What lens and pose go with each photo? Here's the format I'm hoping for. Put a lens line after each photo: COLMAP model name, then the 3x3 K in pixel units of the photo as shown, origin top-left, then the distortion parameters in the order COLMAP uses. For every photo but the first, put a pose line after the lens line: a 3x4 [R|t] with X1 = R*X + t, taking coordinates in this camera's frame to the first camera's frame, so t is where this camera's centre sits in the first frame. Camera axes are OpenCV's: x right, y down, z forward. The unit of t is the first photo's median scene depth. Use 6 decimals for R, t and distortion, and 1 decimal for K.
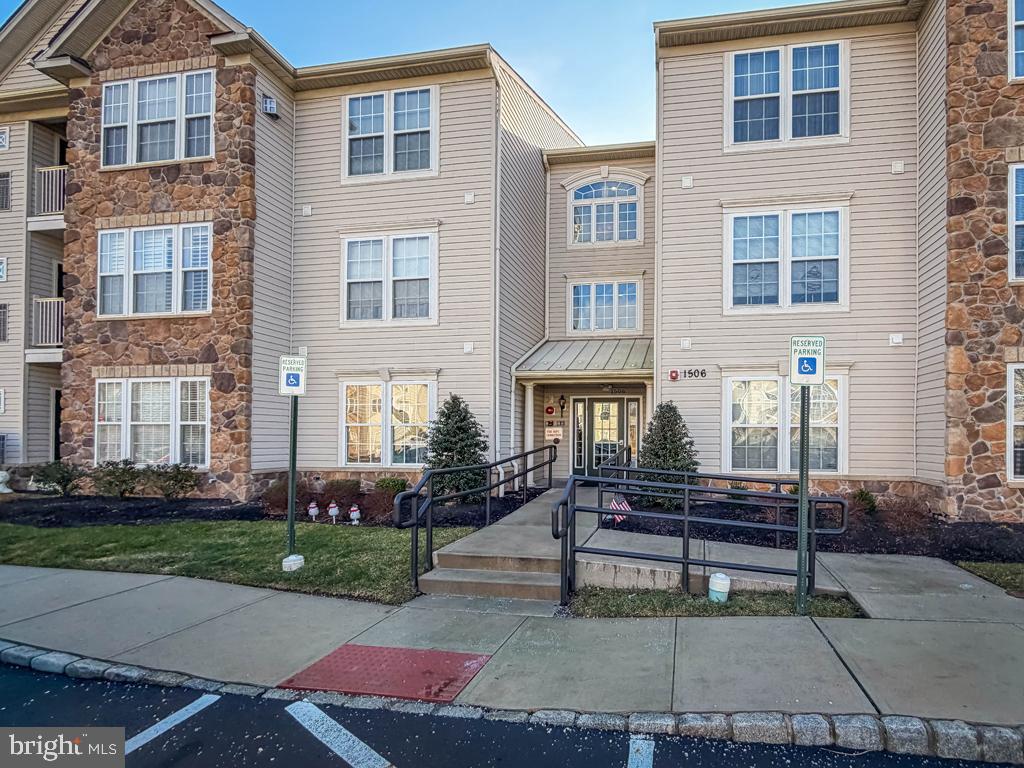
lens RADIAL K [[419.0, 0, 566.7], [0, 419.0, 390.4], [0, 0, 1]] dist [-0.000773, -0.000562]
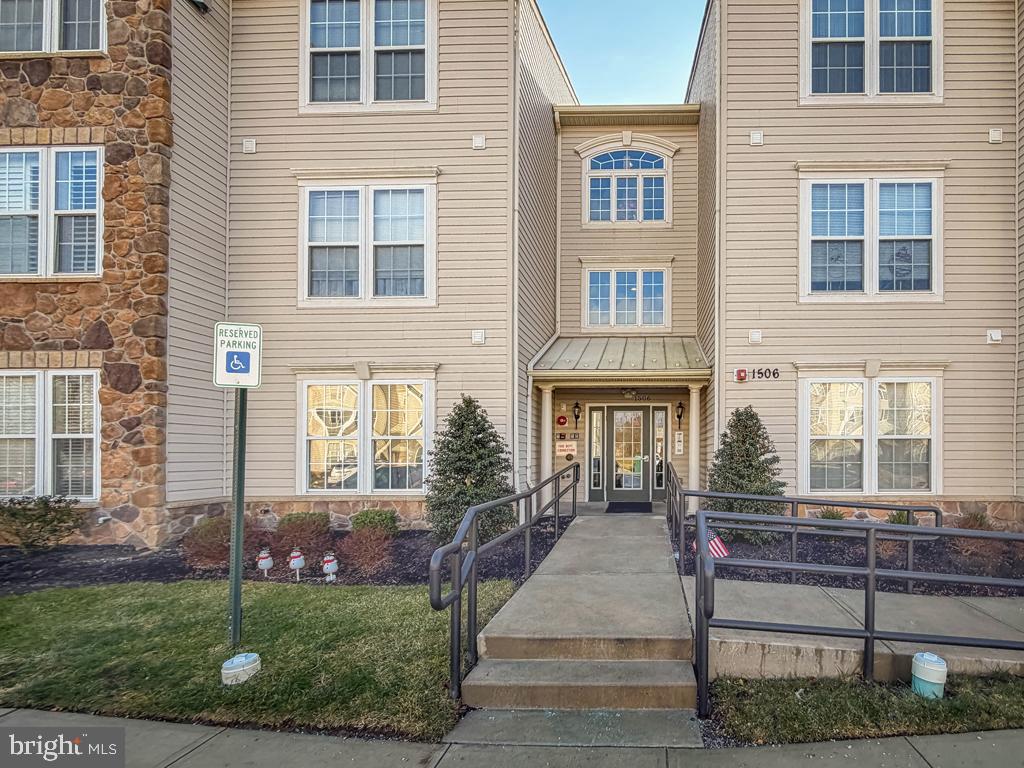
lens RADIAL K [[419.0, 0, 566.5], [0, 419.0, 409.5], [0, 0, 1]] dist [-0.000773, -0.000562]
pose [[0.993562, 0.004709, 0.113192, -0.166416], [-0.005814, 0.999939, 0.009435, 0.023324], [-0.113140, -0.010033, 0.993528, 0.228422]]
